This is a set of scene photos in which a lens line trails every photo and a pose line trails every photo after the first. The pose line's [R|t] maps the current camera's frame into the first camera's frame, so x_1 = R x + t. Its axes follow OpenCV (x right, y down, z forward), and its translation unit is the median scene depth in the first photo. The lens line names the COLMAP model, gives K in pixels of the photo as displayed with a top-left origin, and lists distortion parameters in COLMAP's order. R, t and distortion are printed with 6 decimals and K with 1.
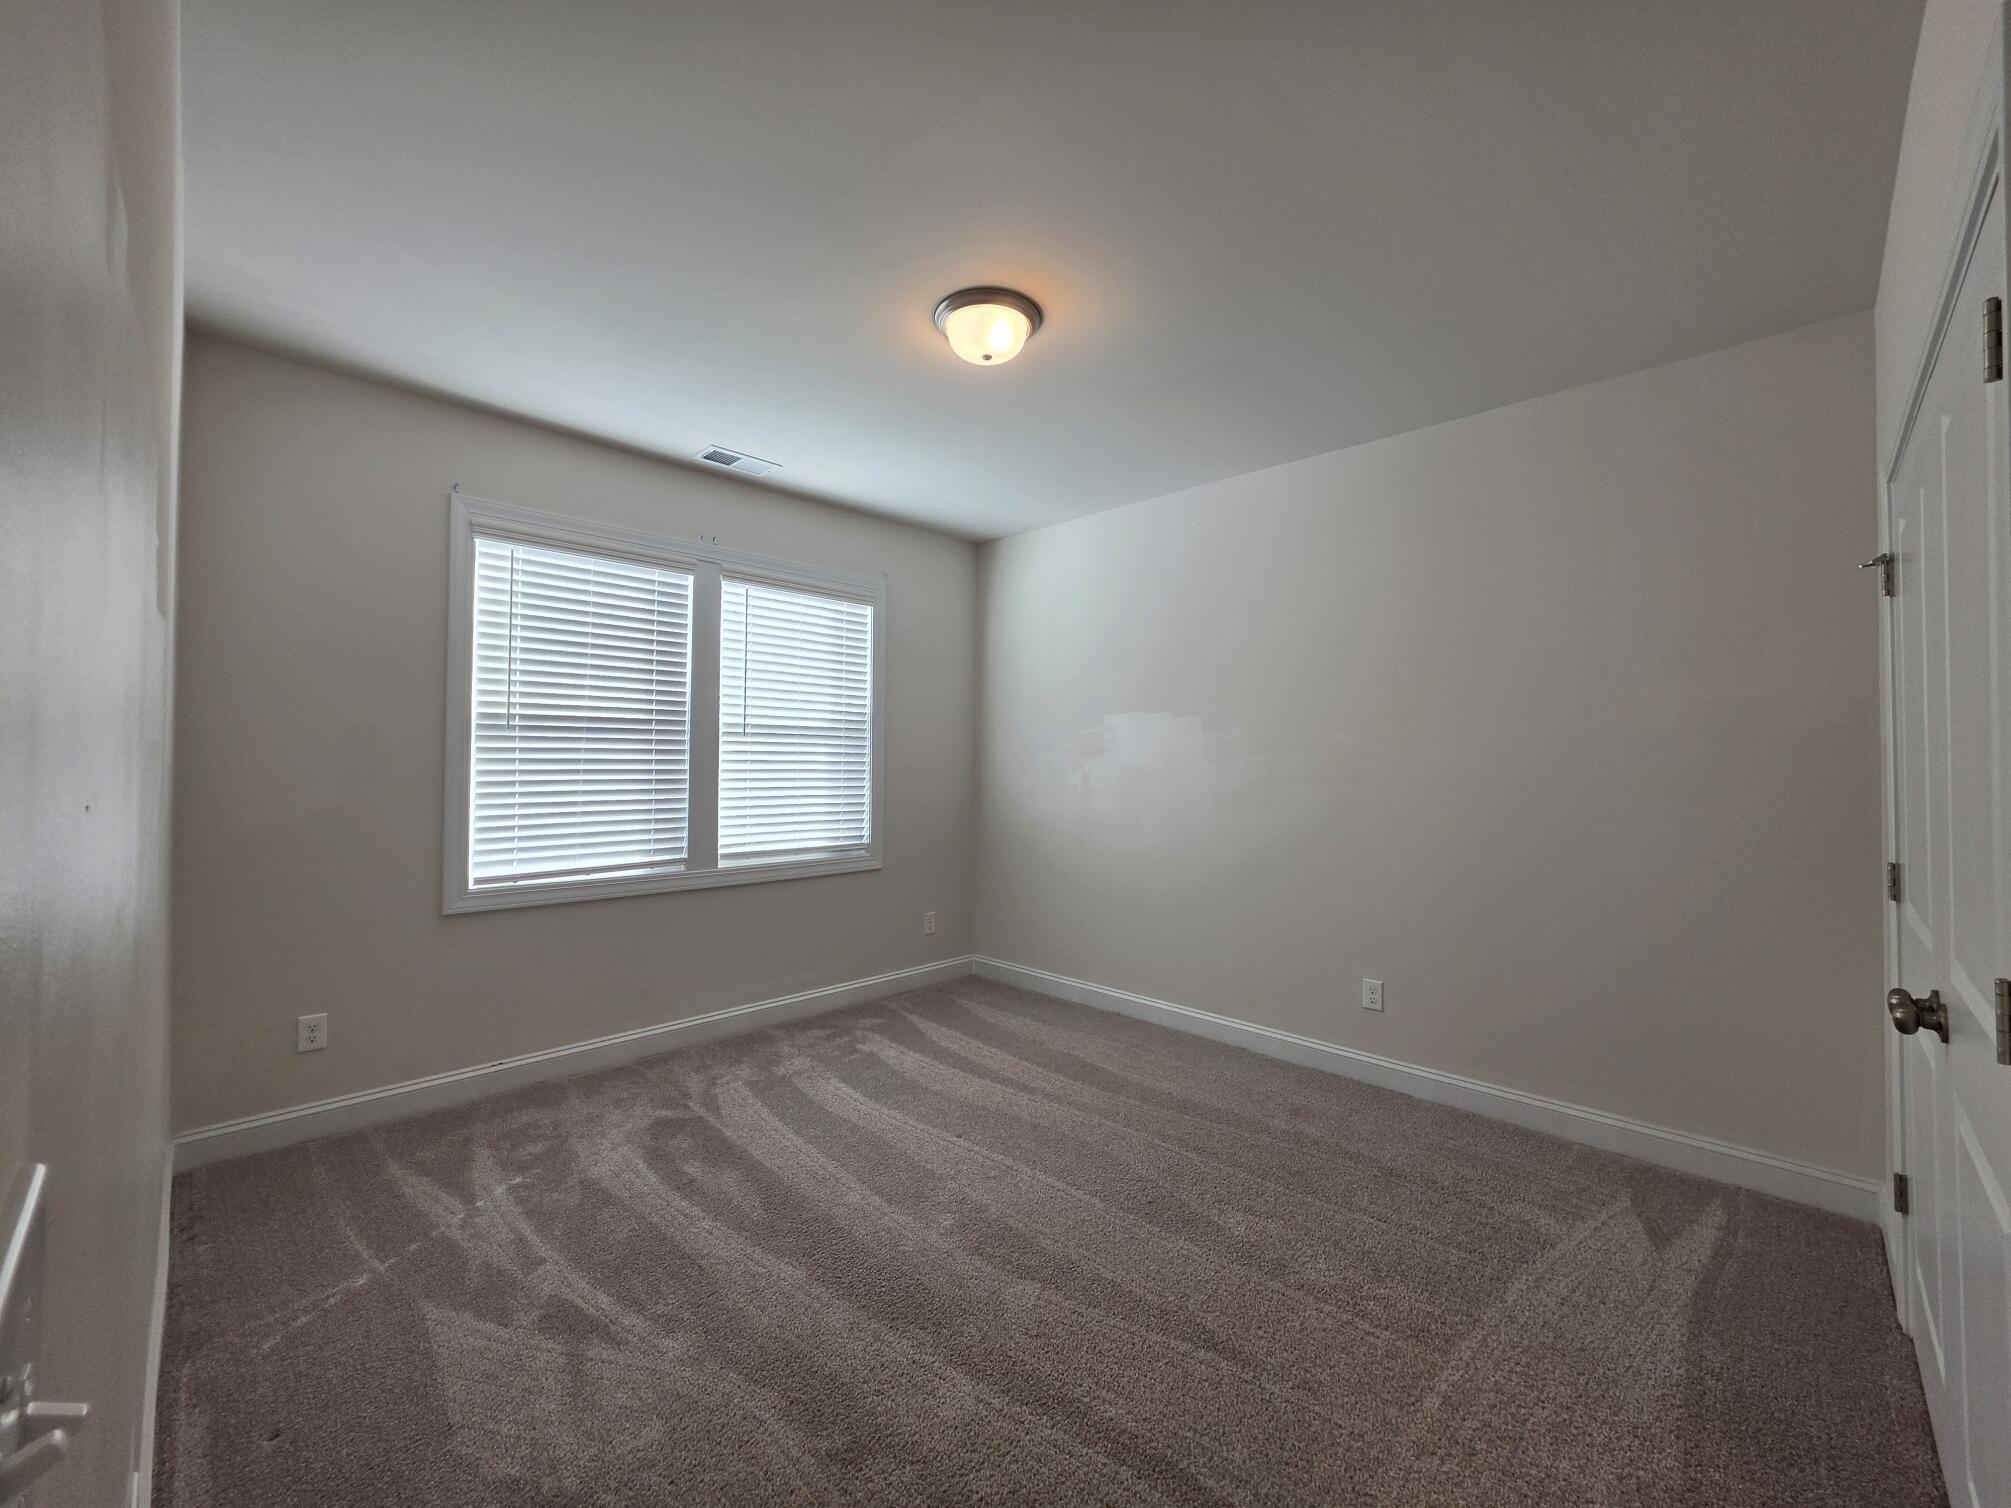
lens RADIAL K [[803.9, 0, 1008.8], [0, 803.9, 748.4], [0, 0, 1]] dist [-0.001119, -0.000569]
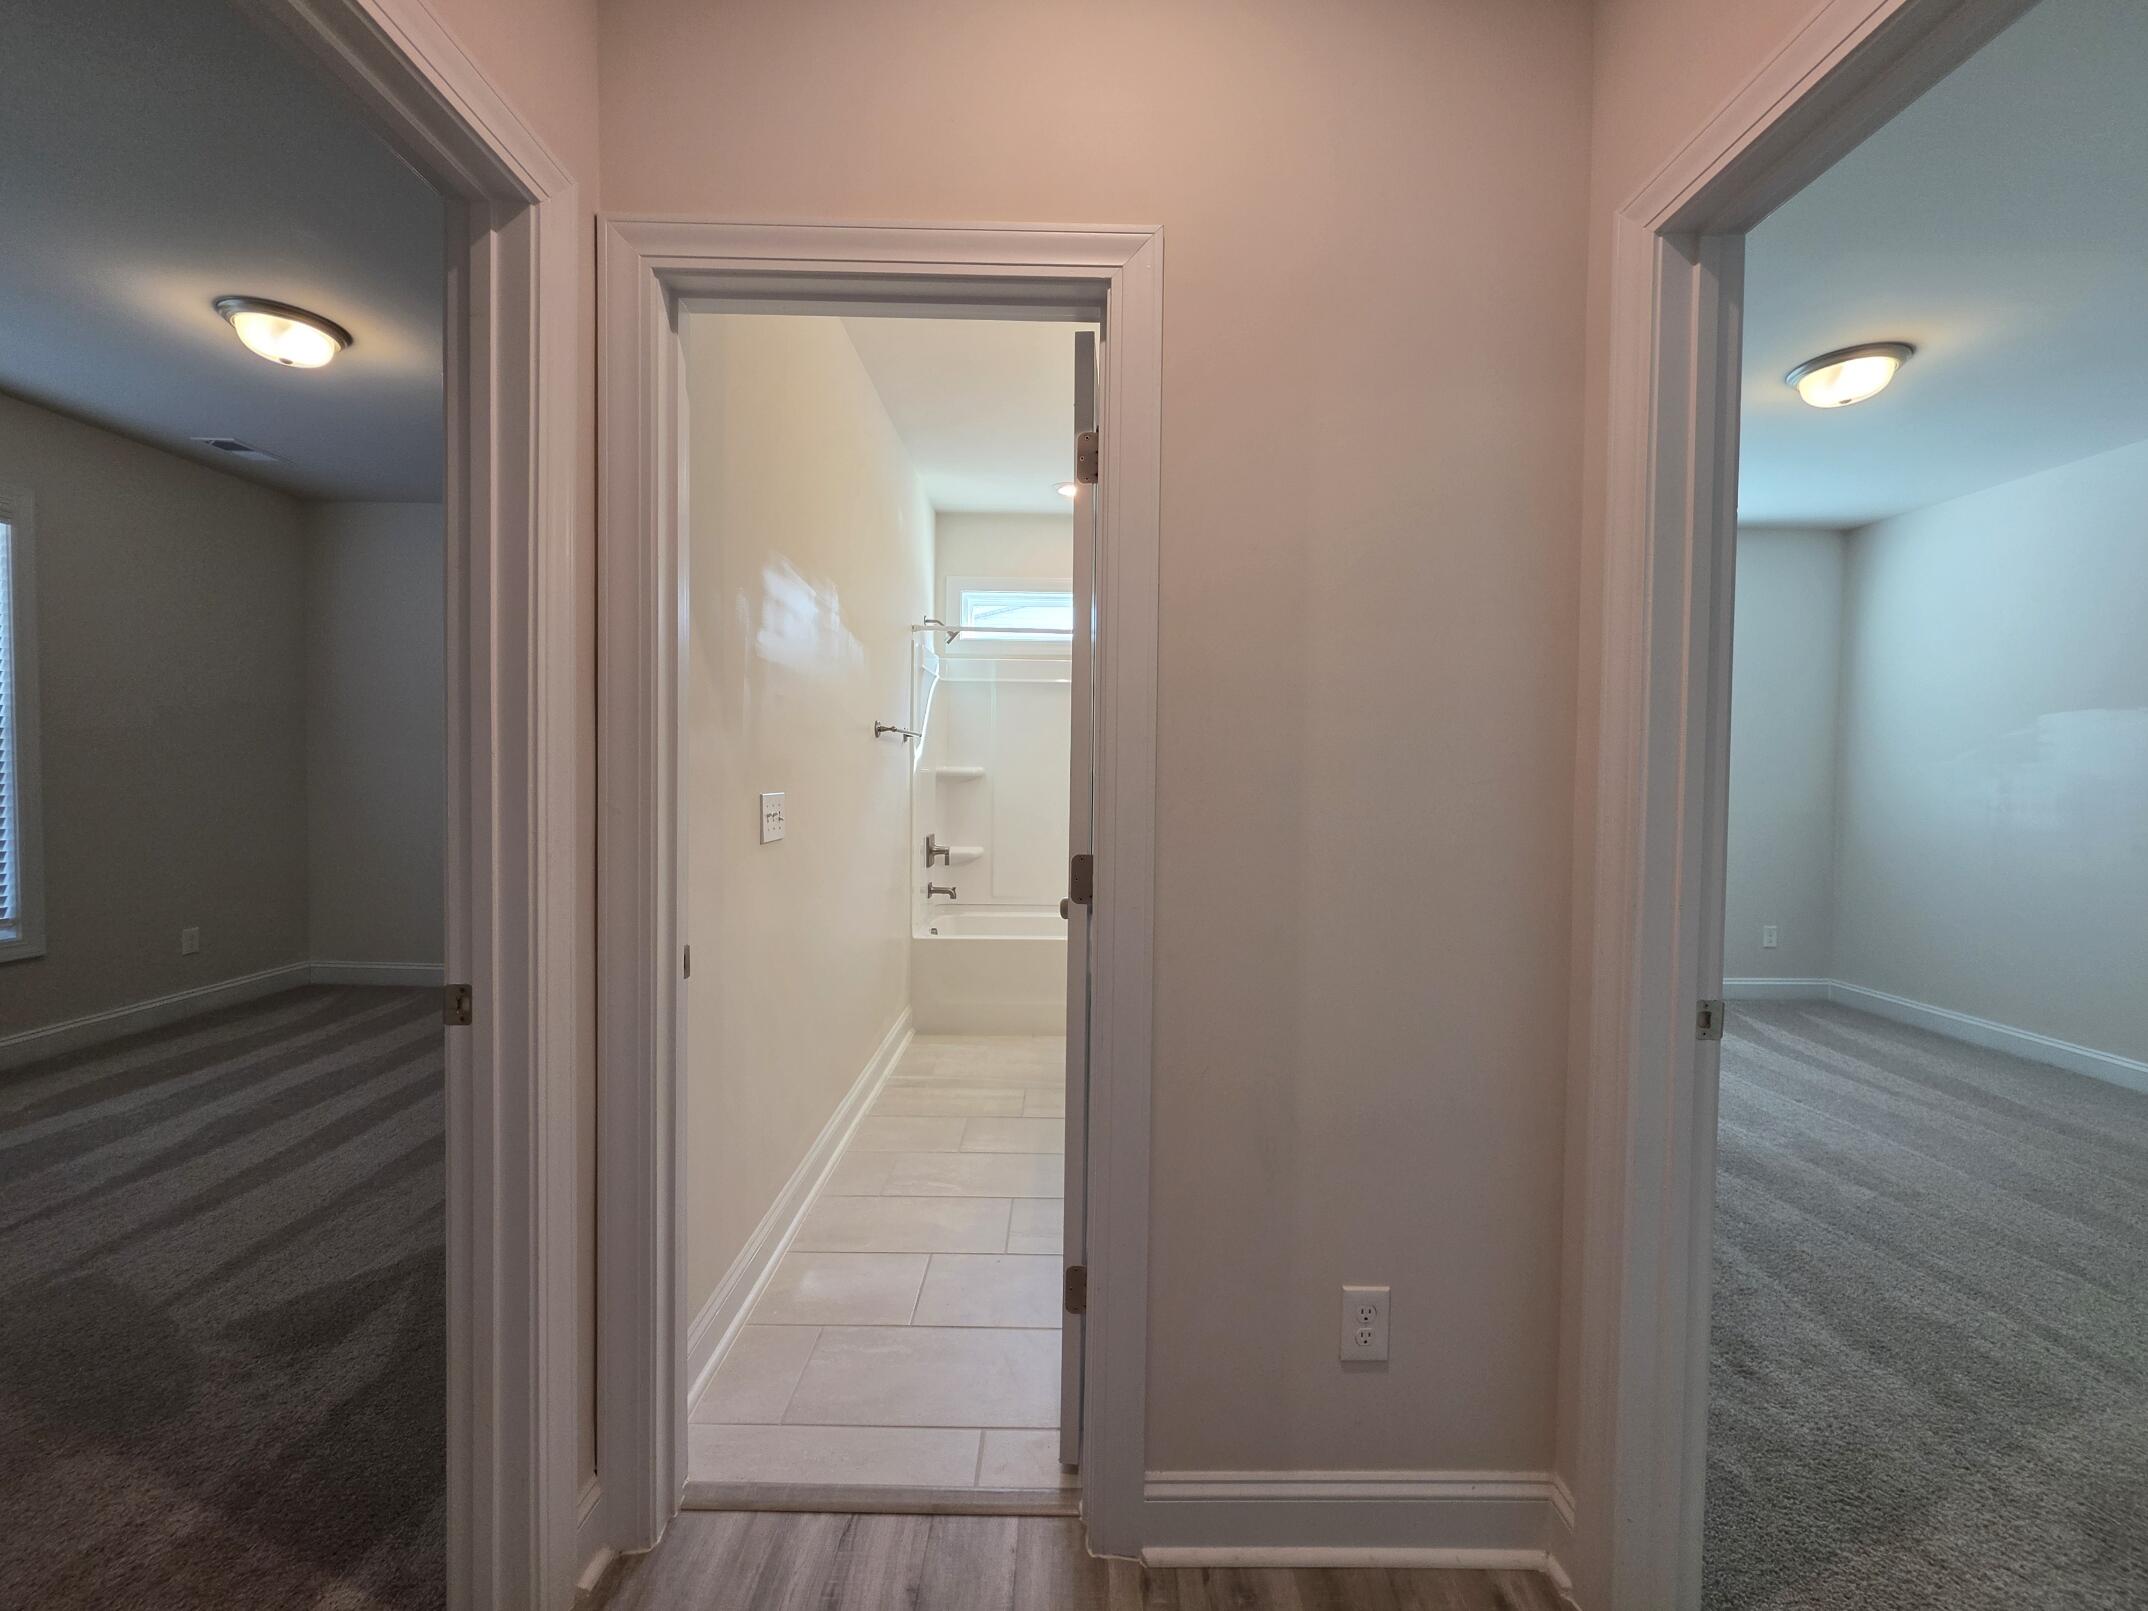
lens RADIAL K [[858.6, 0, 1082.0], [0, 858.6, 795.3], [0, 0, 1]] dist [-0.001119, -0.000569]
pose [[0.711103, 0.023188, -0.702705, 0.055227], [-0.002163, 0.999523, 0.030794, 0.026071], [0.703085, -0.020378, 0.710814, -0.514106]]
